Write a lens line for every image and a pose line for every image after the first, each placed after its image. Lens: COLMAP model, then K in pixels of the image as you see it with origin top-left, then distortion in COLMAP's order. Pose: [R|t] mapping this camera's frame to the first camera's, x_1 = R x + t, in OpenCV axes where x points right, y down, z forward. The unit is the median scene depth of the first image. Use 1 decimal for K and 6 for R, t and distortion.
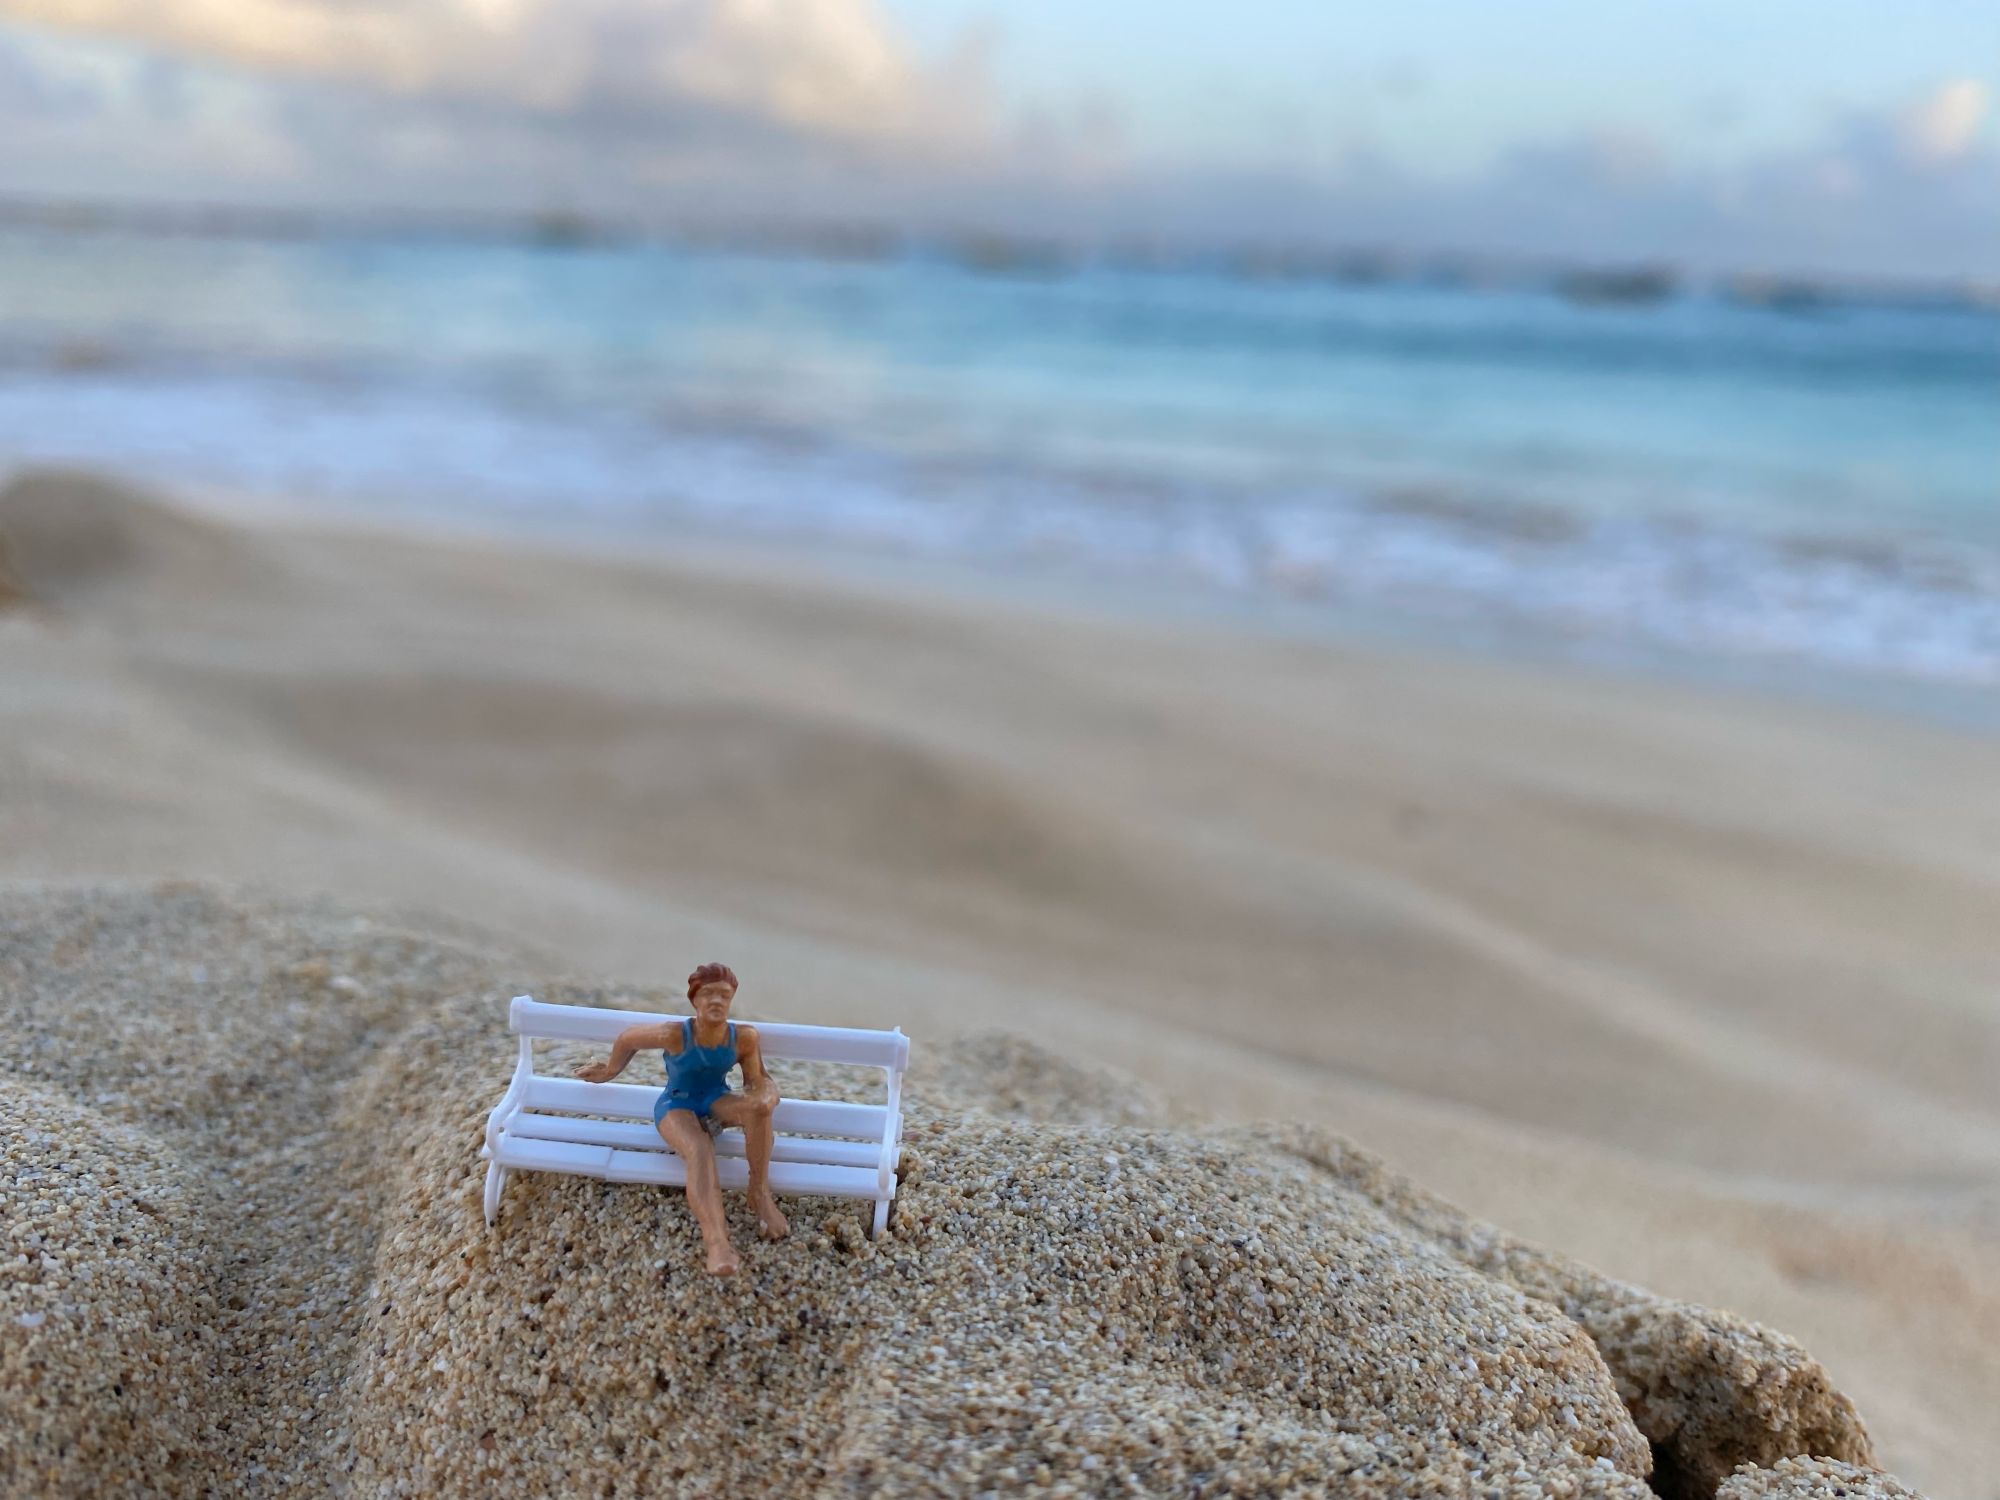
lens RADIAL K [[1545.9, 0, 913.7], [0, 1545.9, 746.2], [0, 0, 1]] dist [-0.021222, 0.011654]
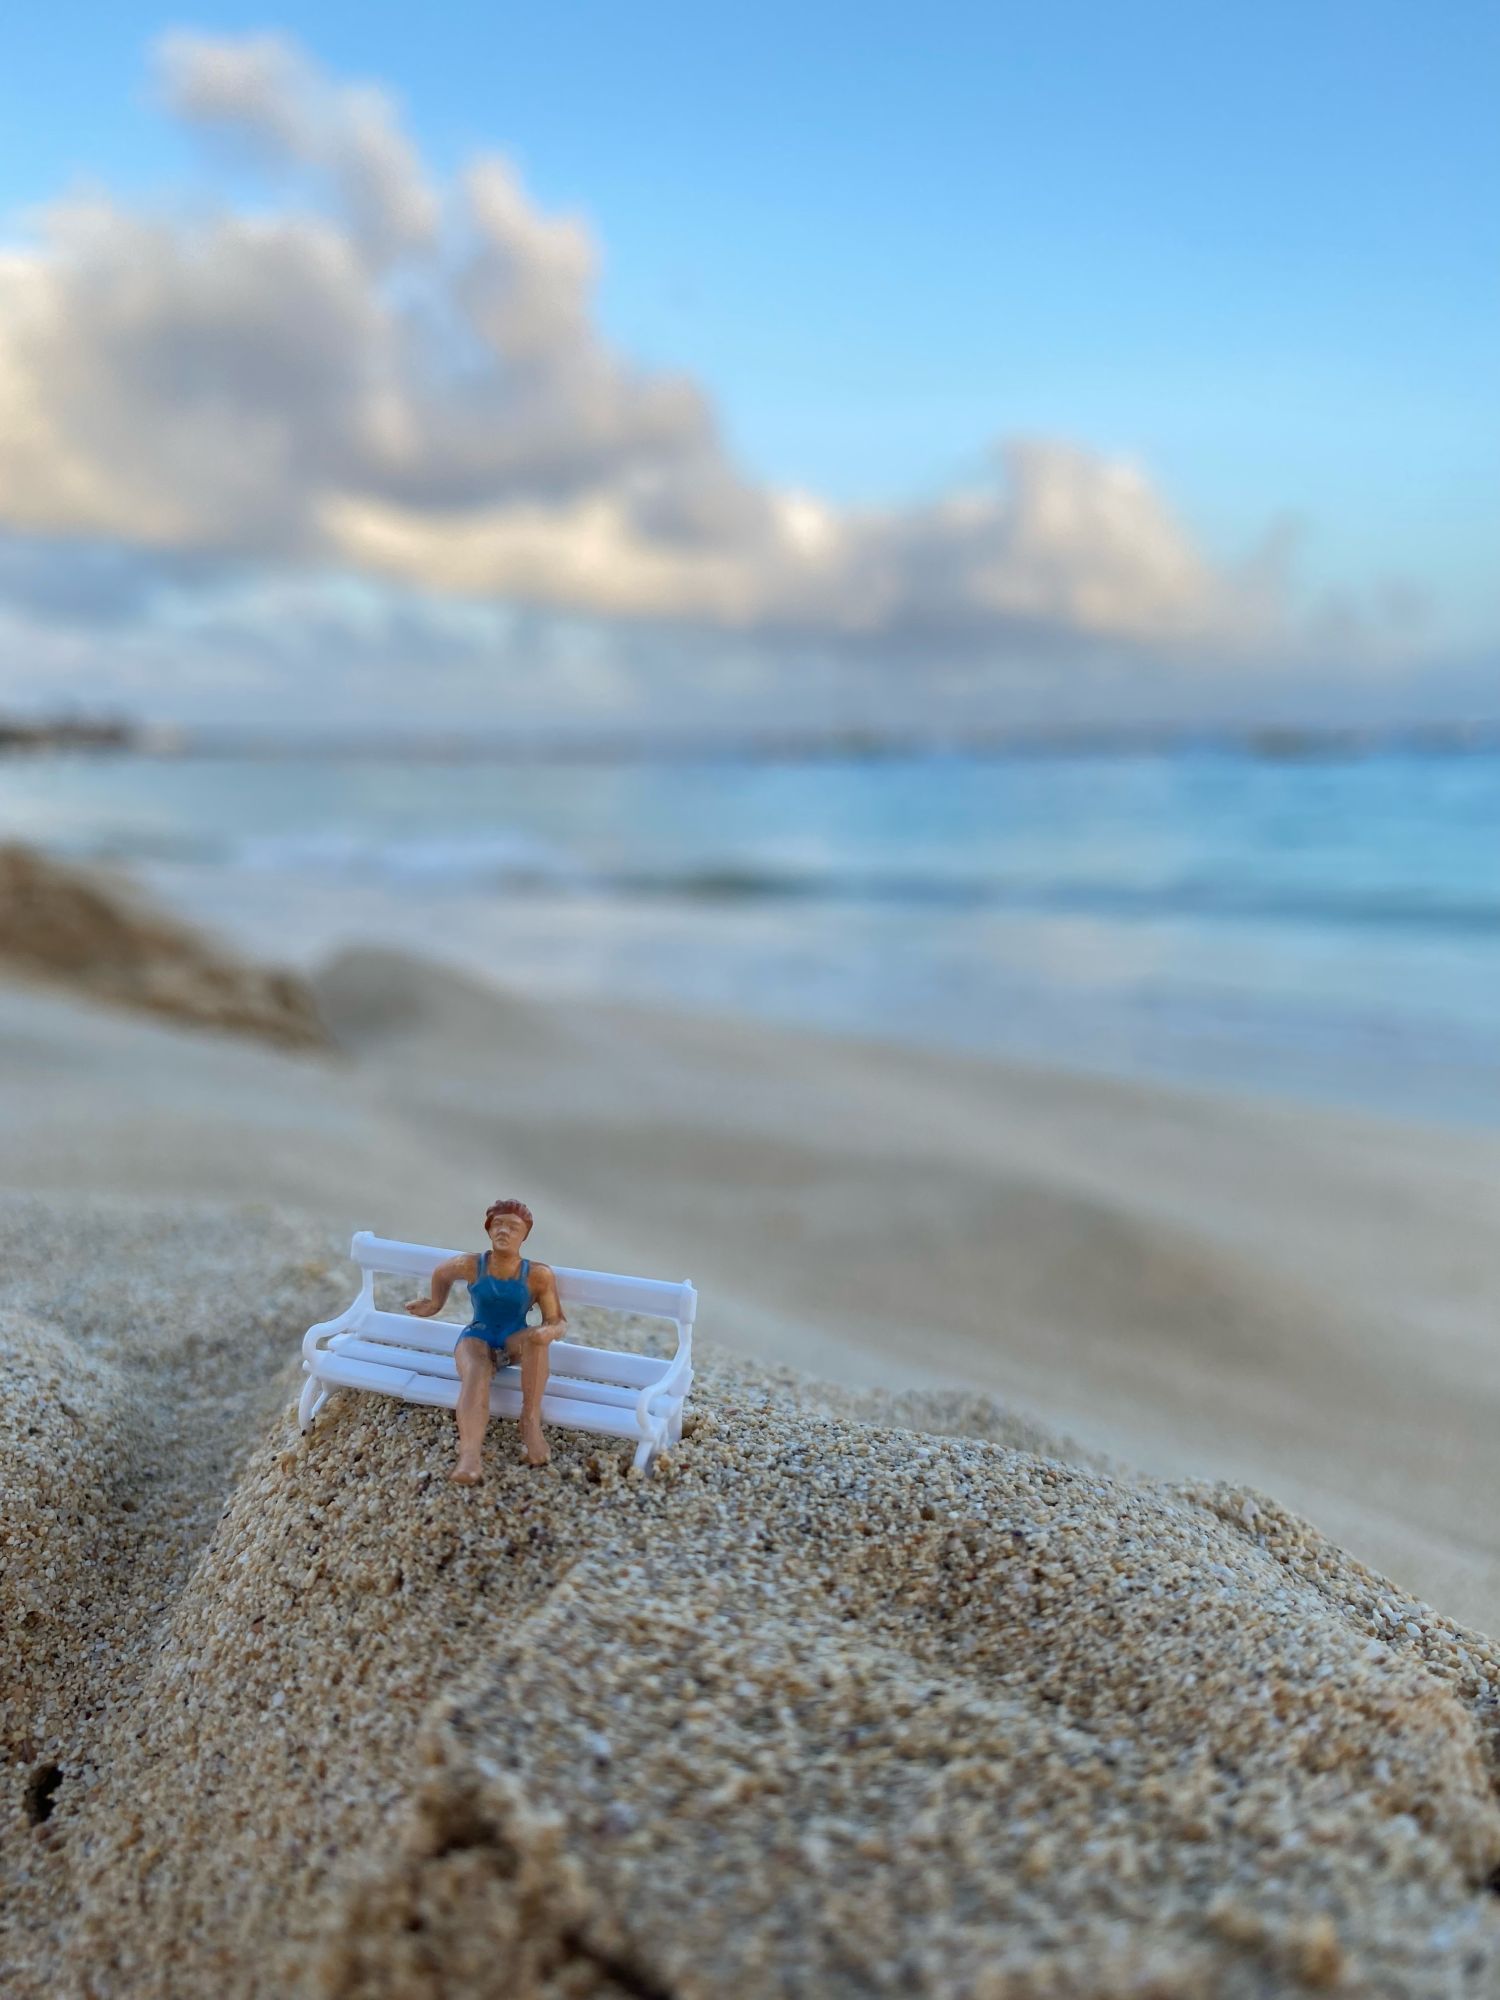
lens RADIAL K [[1544.9, 0, 742.0], [0, 1544.9, 1042.0], [0, 0, 1]] dist [-0.008993, -0.004813]
pose [[0.955930, 0.011747, -0.293359, 0.333926], [-0.049588, 0.991304, -0.121893, 0.156788], [0.289376, 0.131068, 0.948200, 0.031343]]
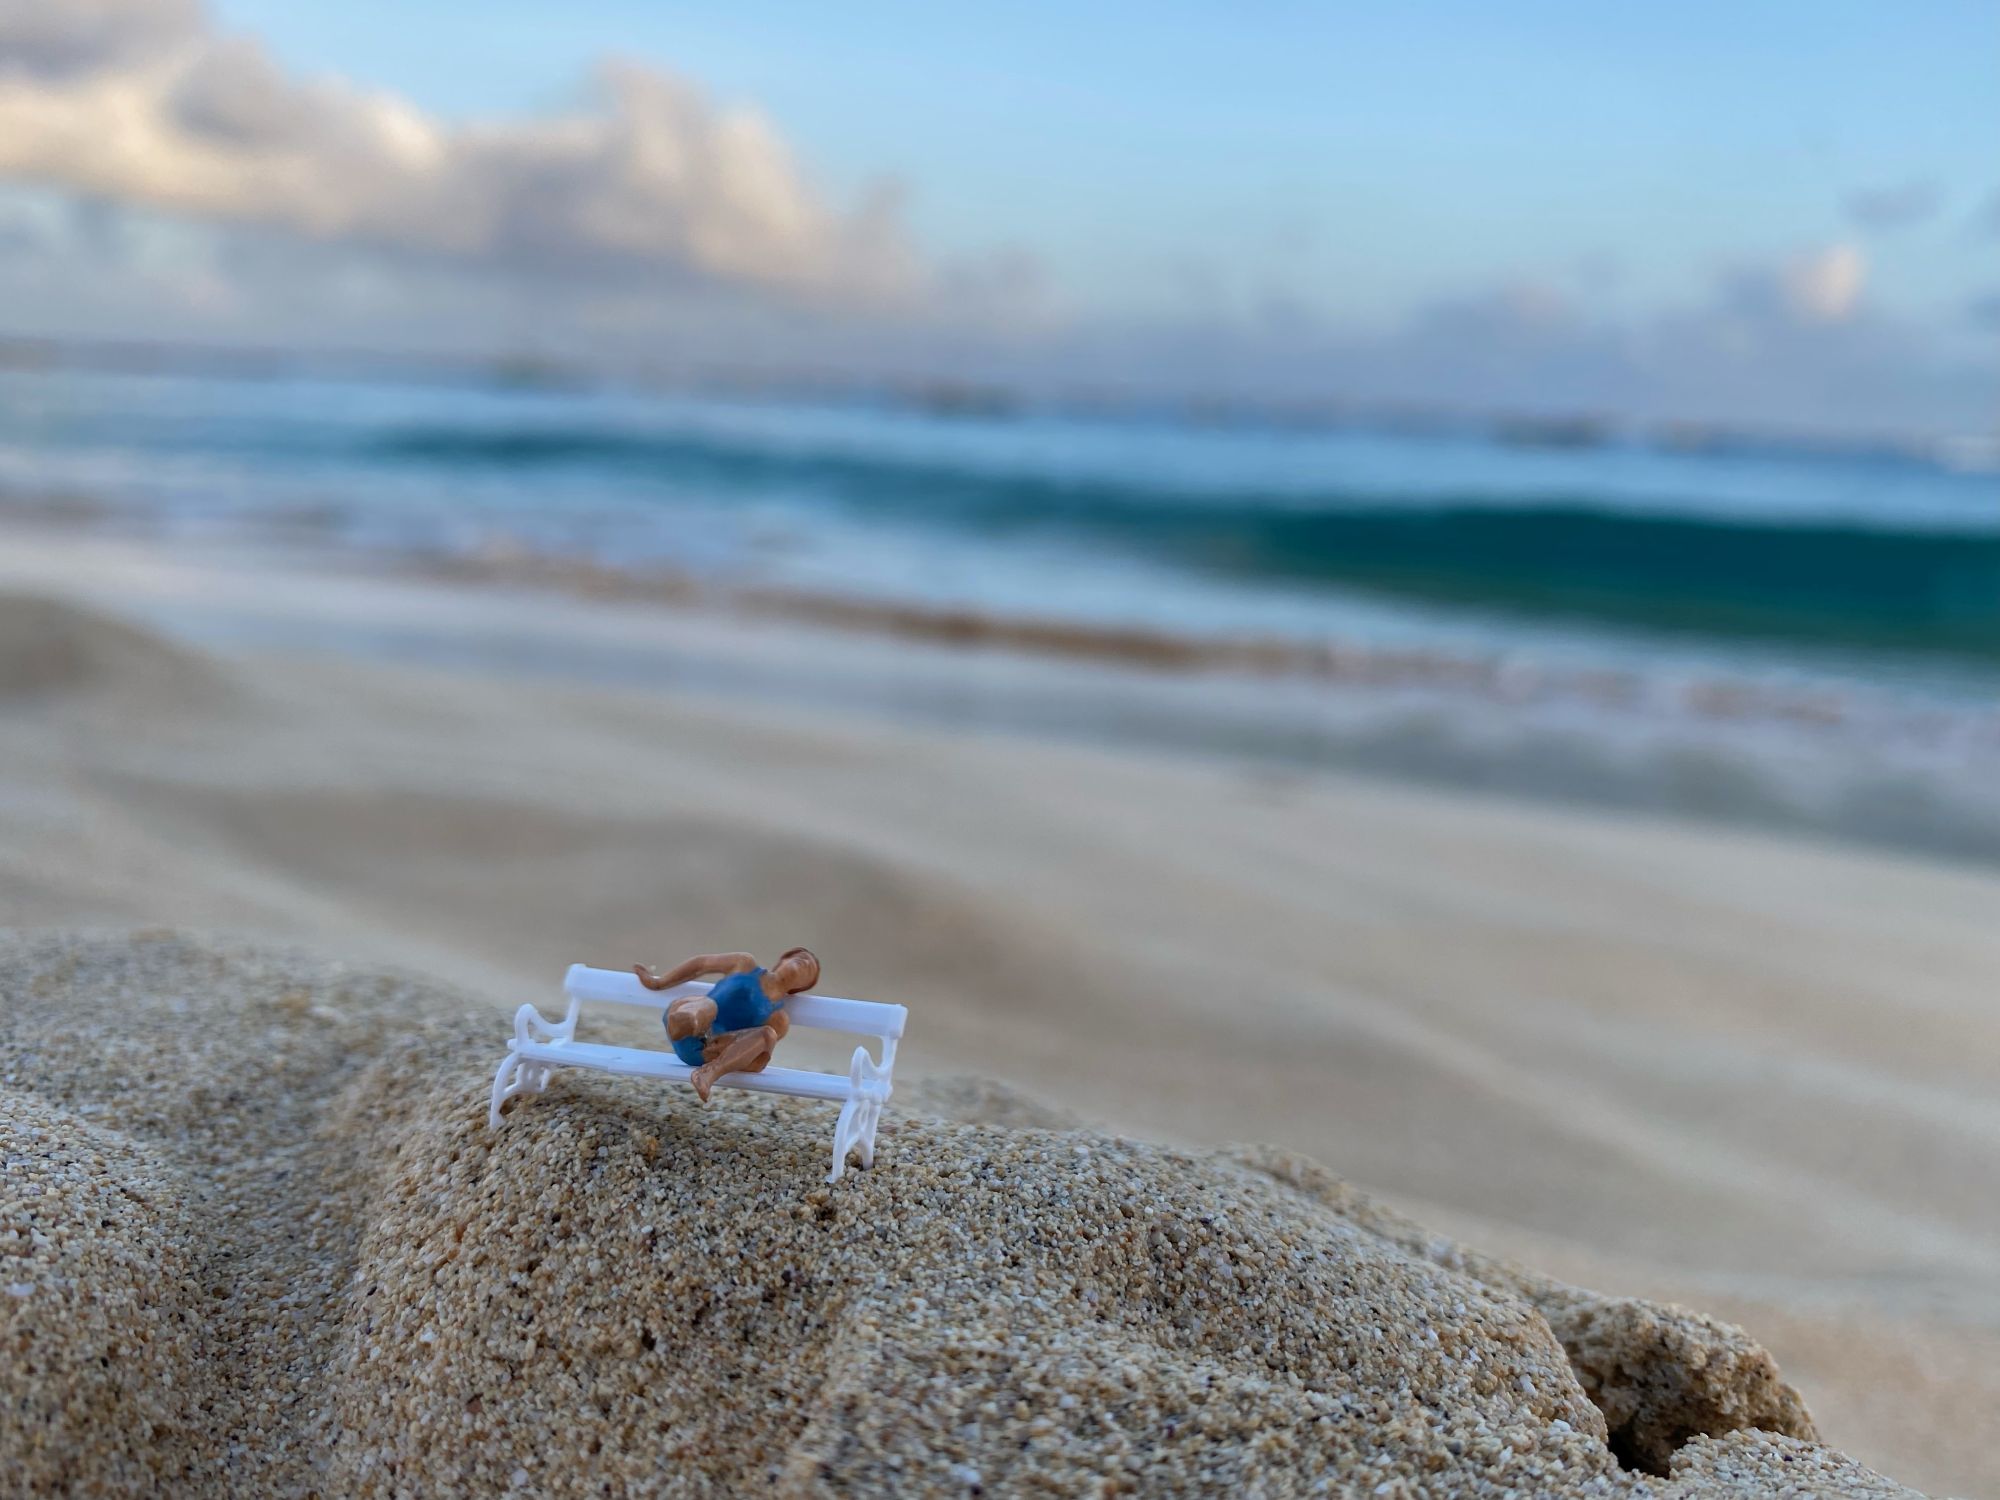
lens RADIAL K [[1544.9, 0, 911.8], [0, 1544.9, 766.4], [0, 0, 1]] dist [-0.008993, -0.004813]
pose [[0.999598, 0.005263, 0.027867, -0.017656], [-0.003030, 0.996823, -0.079588, 0.105756], [-0.028197, 0.079471, 0.996438, -0.053056]]
